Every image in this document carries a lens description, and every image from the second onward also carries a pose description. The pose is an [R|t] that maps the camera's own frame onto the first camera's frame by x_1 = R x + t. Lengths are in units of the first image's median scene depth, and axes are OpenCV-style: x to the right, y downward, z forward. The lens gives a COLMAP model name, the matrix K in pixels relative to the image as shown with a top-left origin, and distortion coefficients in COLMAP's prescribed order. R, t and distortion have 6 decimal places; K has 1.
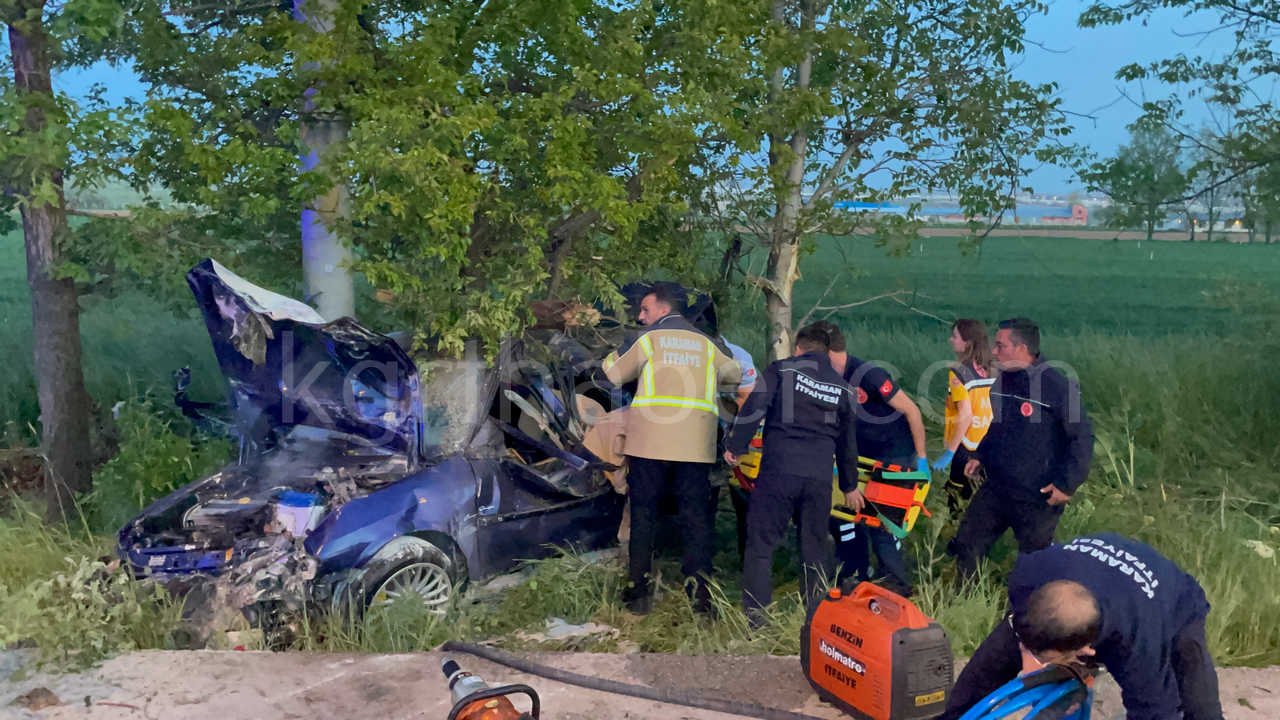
lens RADIAL K [[1167.6, 0, 640.0], [0, 1167.6, 360.0], [0, 0, 1]] dist [0.081287, -0.118495]
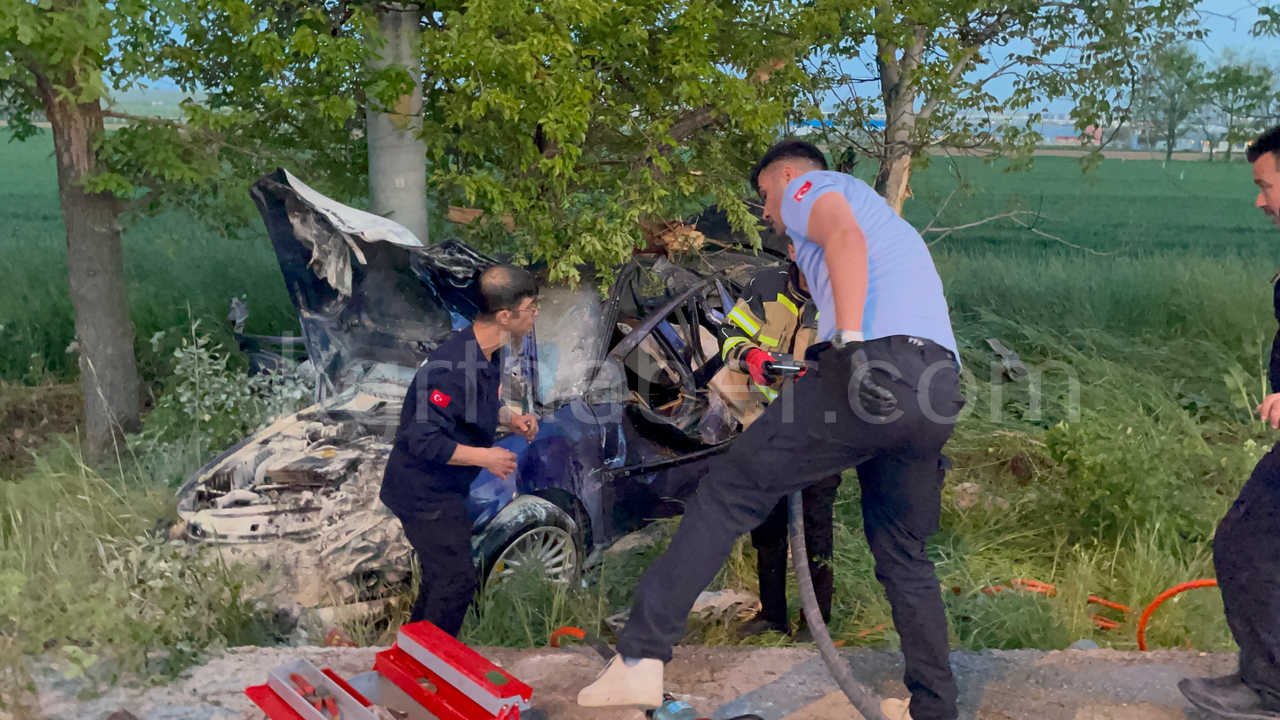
lens RADIAL K [[1099.2, 0, 643.6], [0, 1099.2, 343.1], [0, 0, 1]] dist [0.154102, -0.259005]
pose [[0.999495, -0.000023, 0.031774, -0.126533], [-0.001860, 0.998243, 0.059227, -0.008824], [-0.031720, -0.059256, 0.997739, 0.177993]]
